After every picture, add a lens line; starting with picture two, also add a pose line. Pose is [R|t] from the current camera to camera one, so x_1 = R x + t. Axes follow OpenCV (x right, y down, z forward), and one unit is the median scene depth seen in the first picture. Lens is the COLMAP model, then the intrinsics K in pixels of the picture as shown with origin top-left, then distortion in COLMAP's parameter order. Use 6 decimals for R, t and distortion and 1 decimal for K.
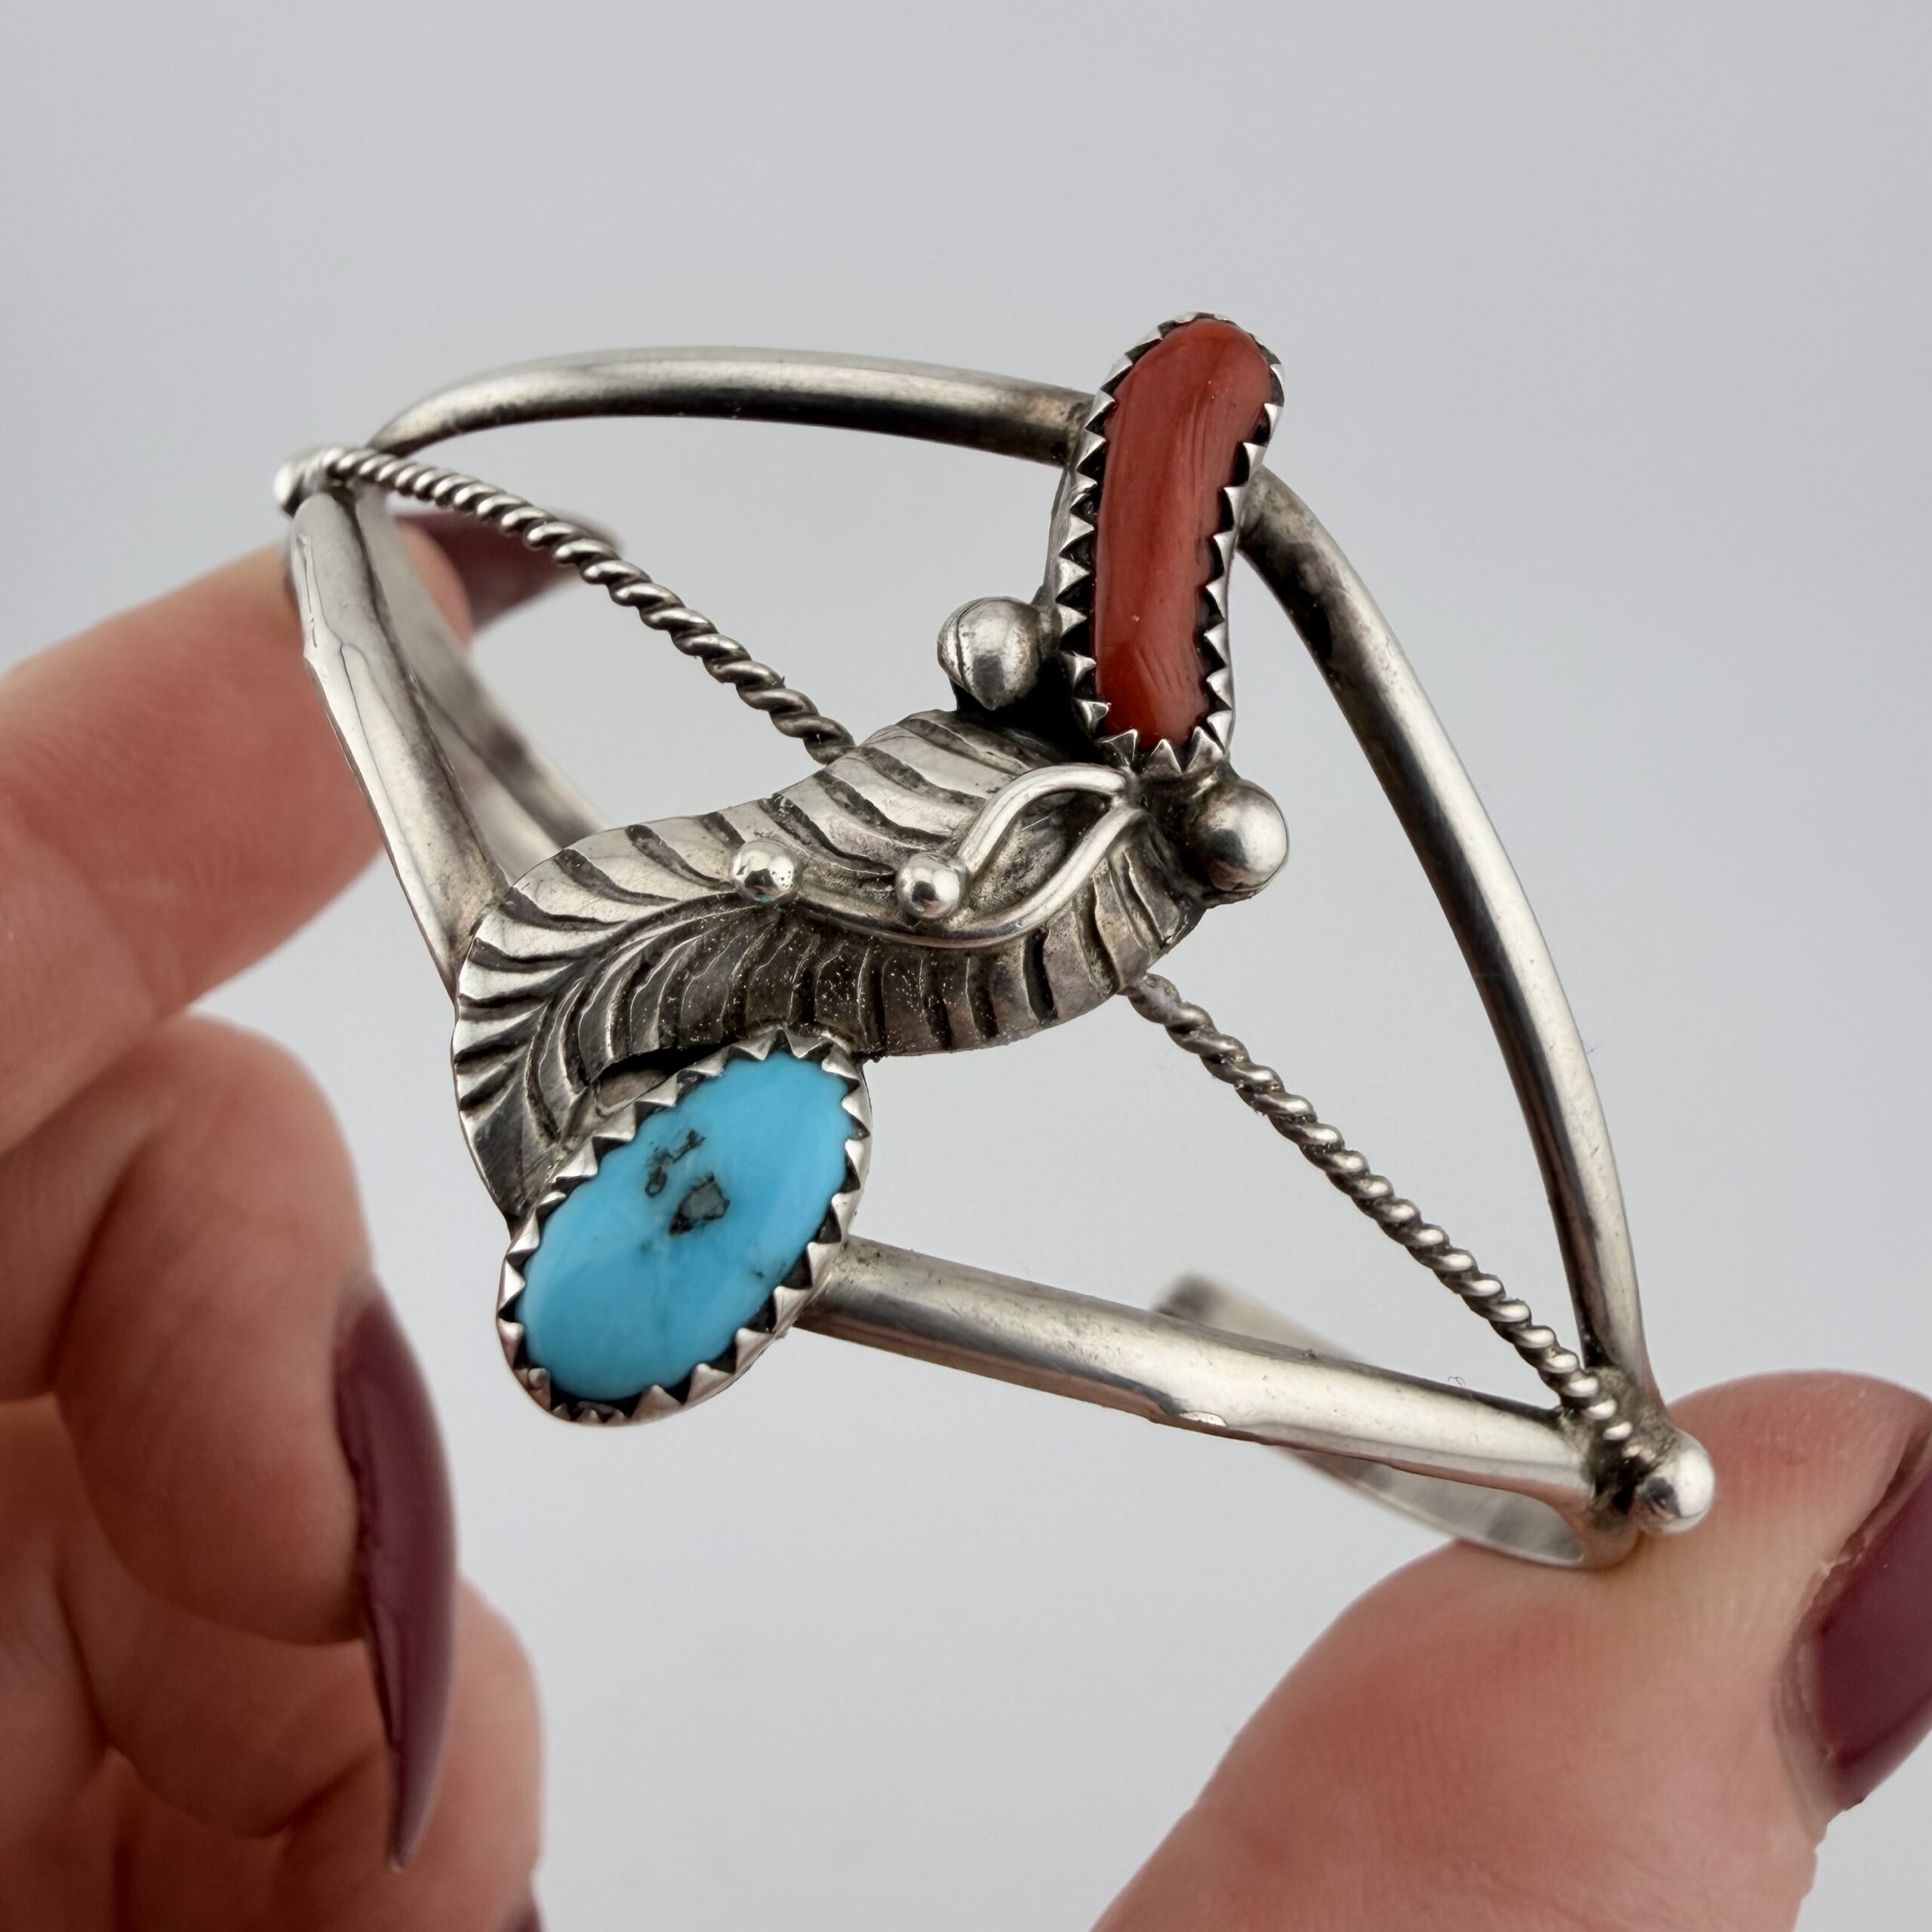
lens RADIAL K [[1835.3, 0, 938.6], [0, 1835.3, 807.9], [0, 0, 1]] dist [-0.001879, 0.004359]
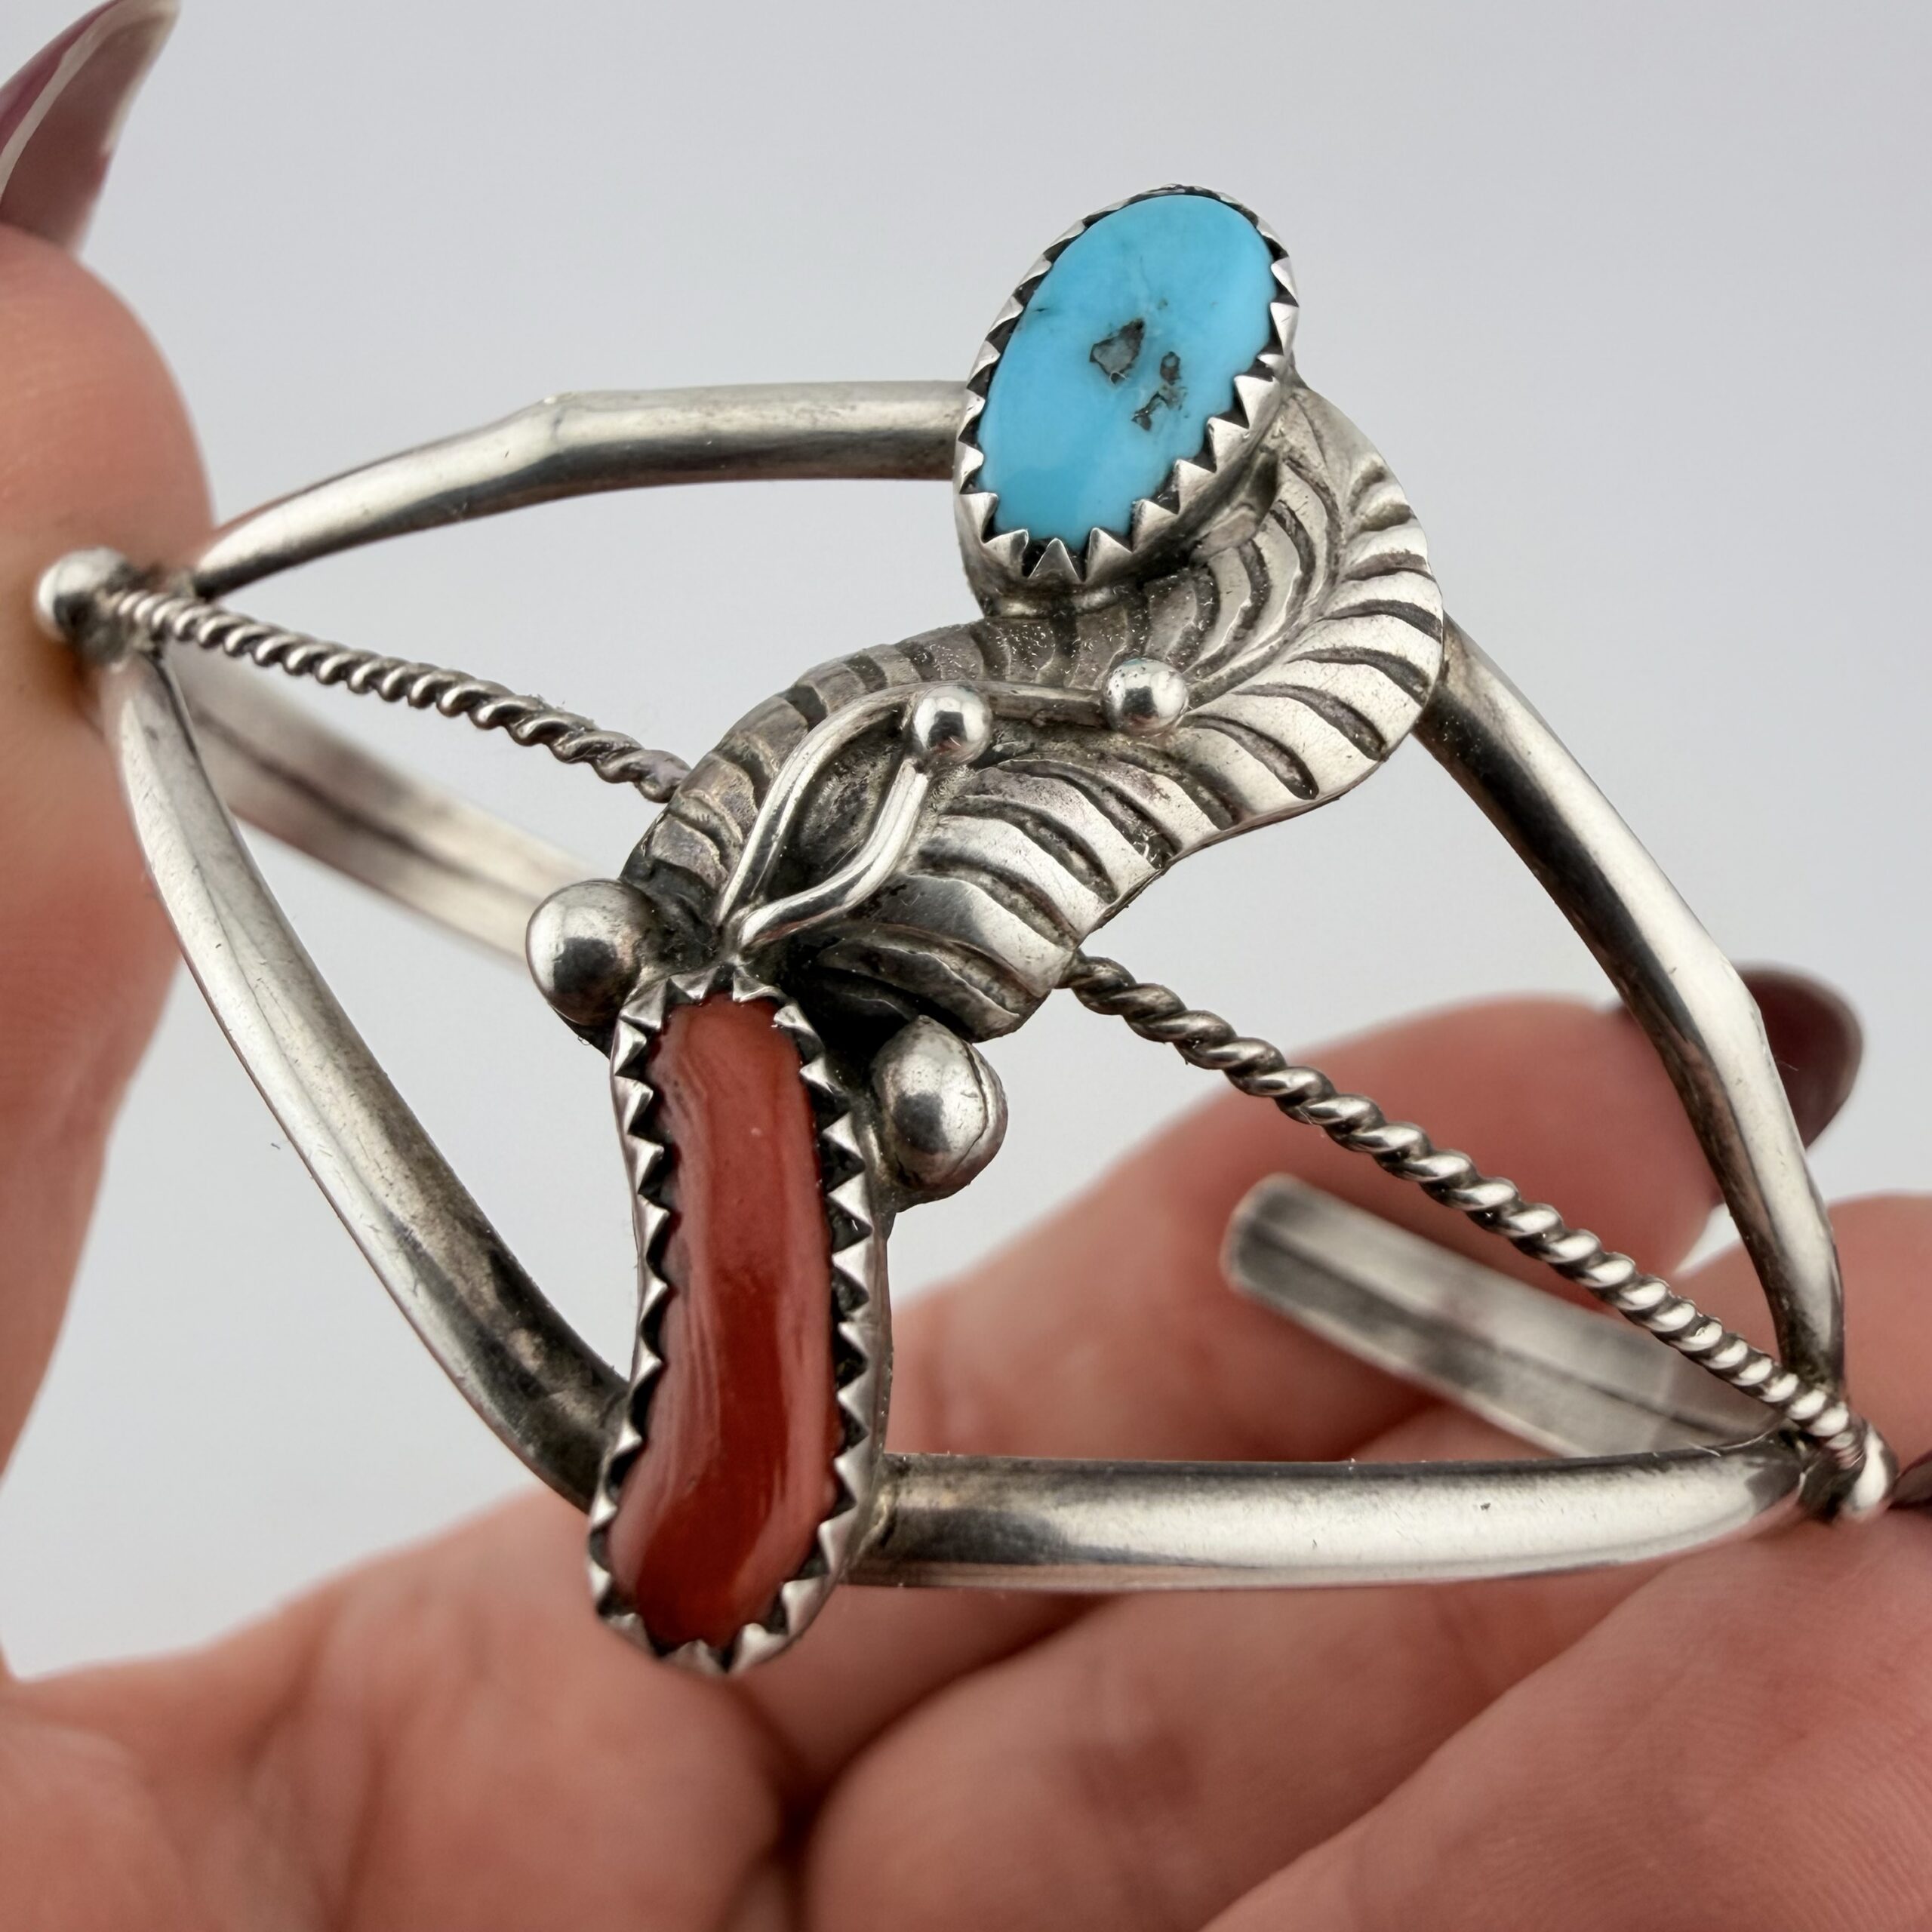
lens RADIAL K [[1835.3, 0, 938.6], [0, 1835.3, 807.9], [0, 0, 1]] dist [-0.001879, 0.004359]
pose [[-0.978865, 0.169925, -0.113790, 0.100671], [-0.204501, -0.809863, 0.549819, -0.437243], [0.001274, 0.561469, 0.827497, 0.315430]]
